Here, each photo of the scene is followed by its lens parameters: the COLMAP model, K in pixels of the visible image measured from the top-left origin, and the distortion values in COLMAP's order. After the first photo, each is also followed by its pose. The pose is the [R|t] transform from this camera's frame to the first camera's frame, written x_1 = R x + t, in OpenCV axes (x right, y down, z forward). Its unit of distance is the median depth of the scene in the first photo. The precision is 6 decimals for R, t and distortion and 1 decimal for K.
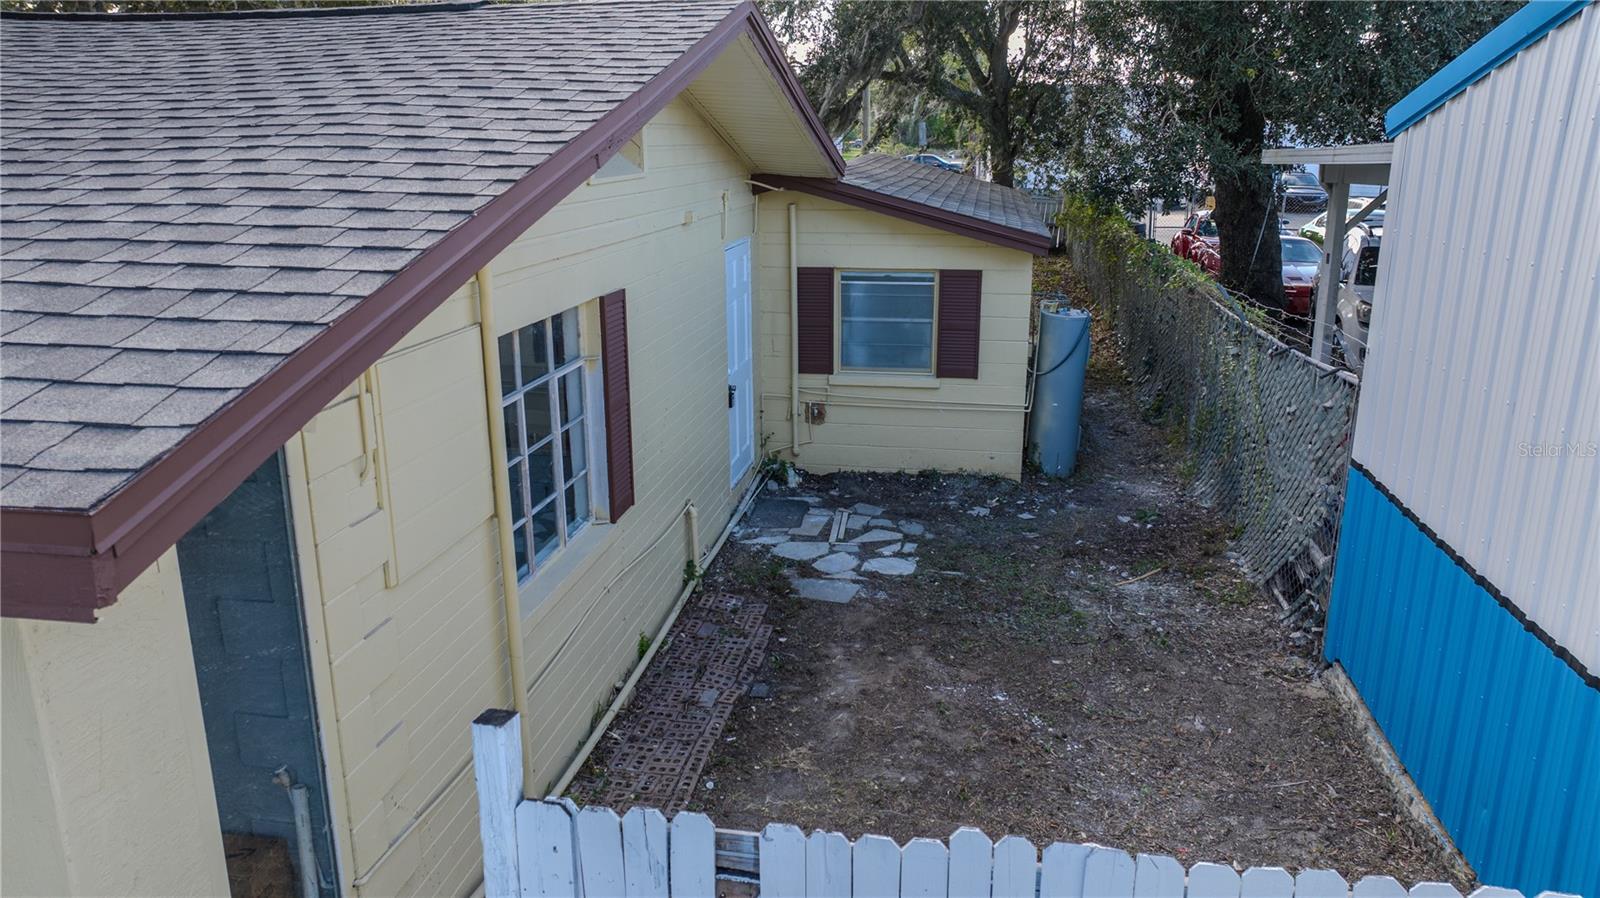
lens RADIAL K [[1117.5, 0, 800.0], [0, 1117.5, 449.0], [0, 0, 1]] dist [-0.000379, -0.000099]
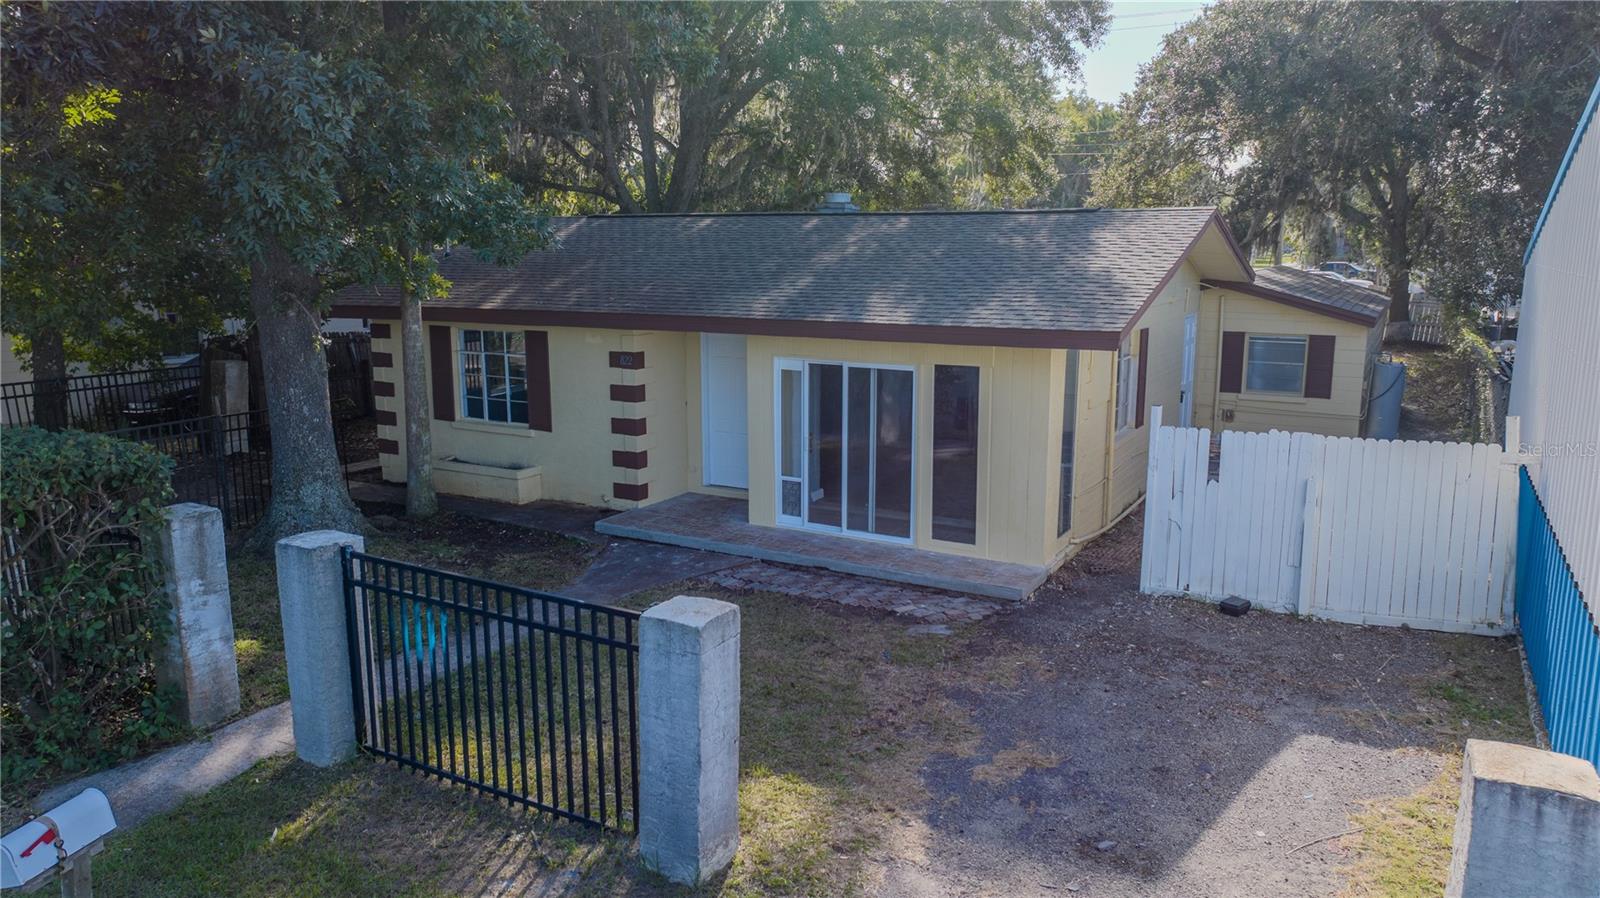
lens RADIAL K [[1136.4, 0, 798.1], [0, 1136.4, 448.9], [0, 0, 1]] dist [-0.020509, 0.000013]
pose [[0.941574, 0.063633, -0.330740, -0.030713], [-0.092766, 0.993005, -0.073042, 0.214021], [0.323779, 0.099456, 0.940891, -0.880099]]
